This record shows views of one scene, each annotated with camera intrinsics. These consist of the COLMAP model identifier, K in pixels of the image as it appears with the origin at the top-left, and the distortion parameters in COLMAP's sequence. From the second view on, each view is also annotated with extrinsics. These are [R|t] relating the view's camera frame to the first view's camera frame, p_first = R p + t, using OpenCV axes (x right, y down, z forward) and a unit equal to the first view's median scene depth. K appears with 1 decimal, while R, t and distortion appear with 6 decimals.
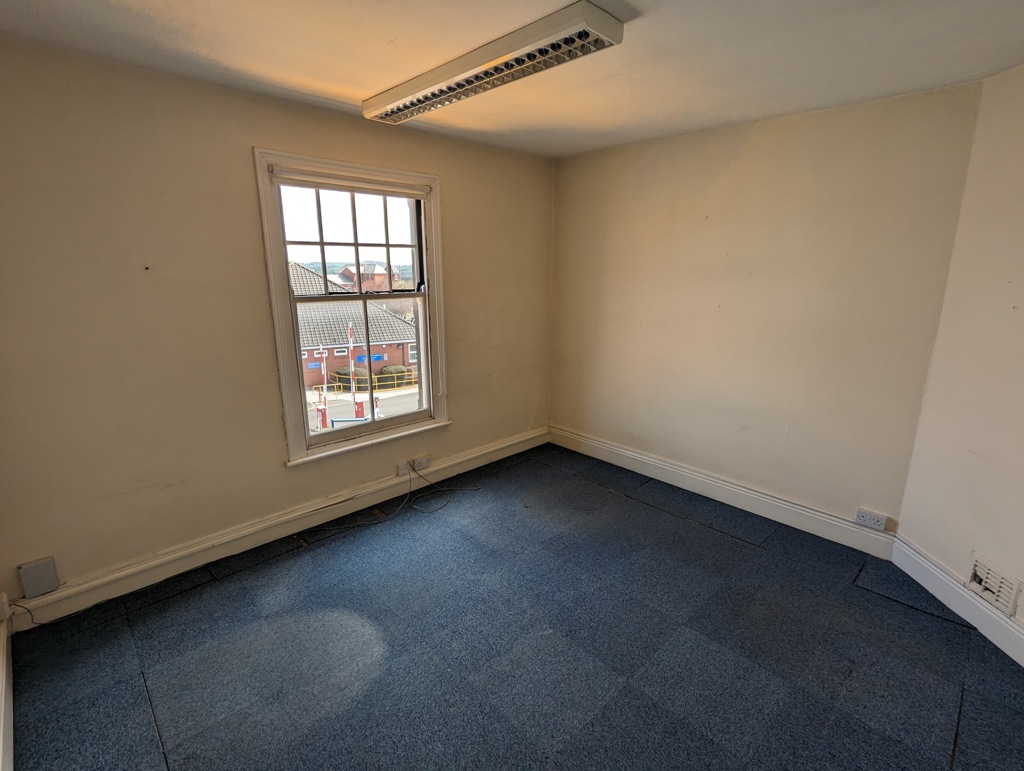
lens RADIAL K [[488.5, 0, 512.0], [0, 488.5, 385.5], [0, 0, 1]] dist [-0.001468, -0.000232]
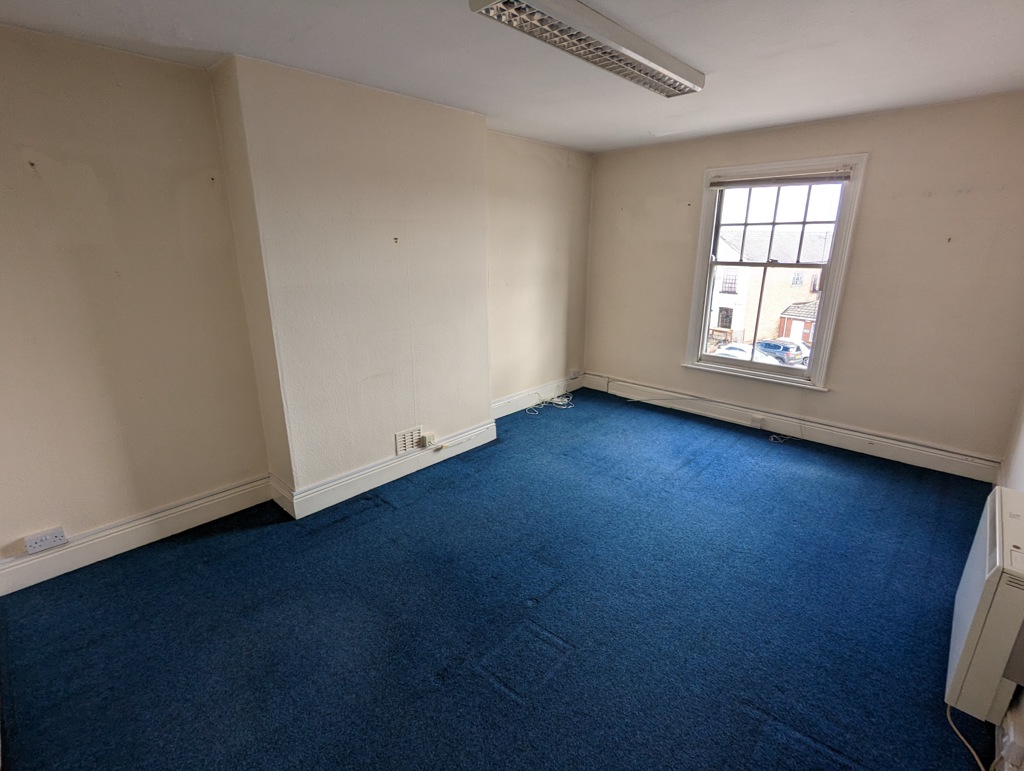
lens RADIAL K [[488.5, 0, 512.0], [0, 488.5, 385.5], [0, 0, 1]] dist [-0.001468, -0.000232]
pose [[0.048102, 0.286768, -0.956792, 1.057440], [-0.253364, 0.930074, 0.266023, -0.054925], [0.966174, 0.229621, 0.117395, 0.254257]]
